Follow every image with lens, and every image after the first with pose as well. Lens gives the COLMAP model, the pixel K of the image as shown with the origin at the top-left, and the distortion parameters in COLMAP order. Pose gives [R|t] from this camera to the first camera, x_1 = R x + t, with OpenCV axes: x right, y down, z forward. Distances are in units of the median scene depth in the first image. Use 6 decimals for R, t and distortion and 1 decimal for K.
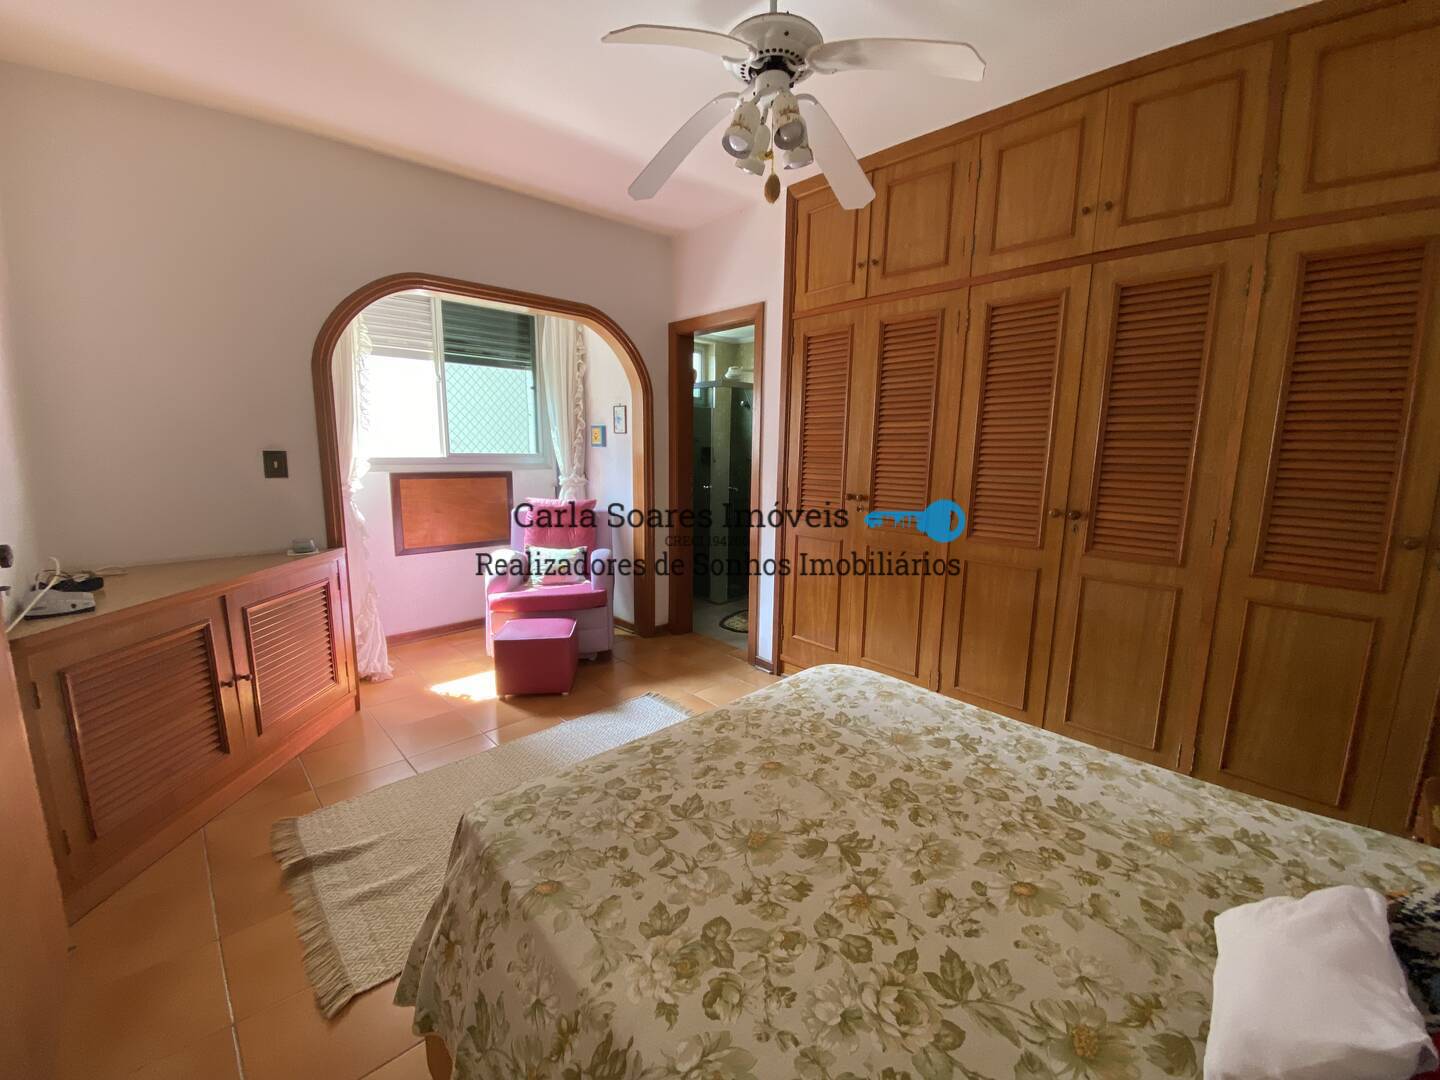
lens RADIAL K [[580.7, 0, 720.2], [0, 580.7, 540.5], [0, 0, 1]] dist [0.020039, -0.019737]
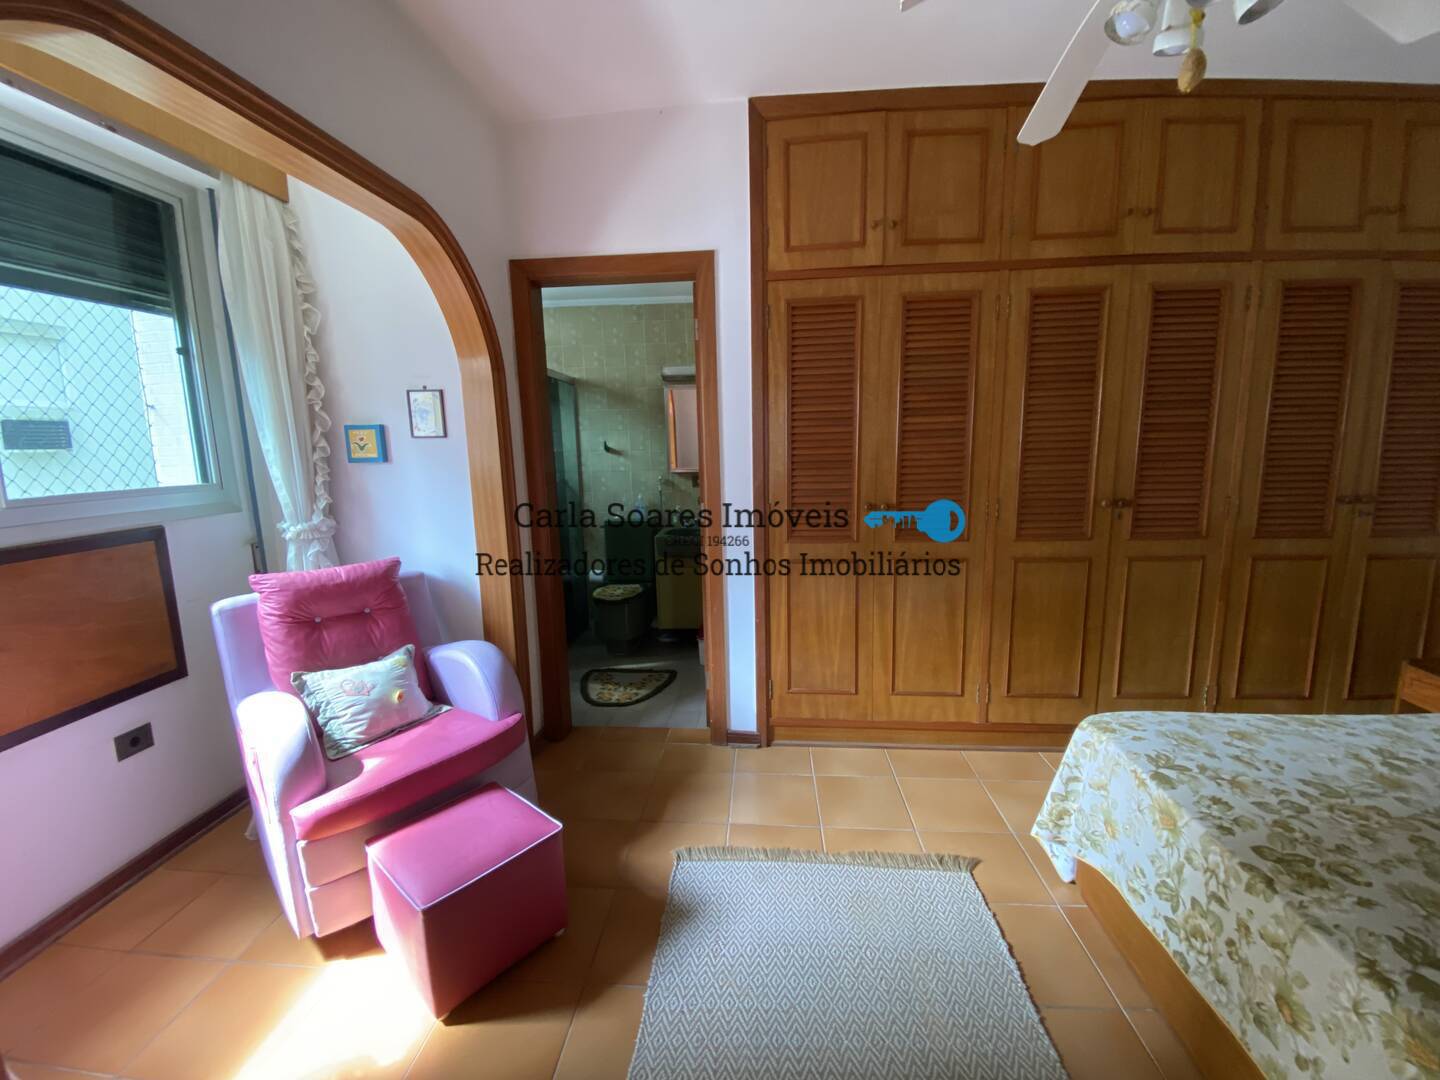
lens RADIAL K [[580.7, 0, 720.2], [0, 580.7, 540.5], [0, 0, 1]] dist [0.020039, -0.019737]
pose [[0.745721, -0.136931, 0.652035, -0.641237], [0.138214, 0.989157, 0.049655, -0.131114], [-0.651765, 0.053091, 0.756561, 0.684529]]
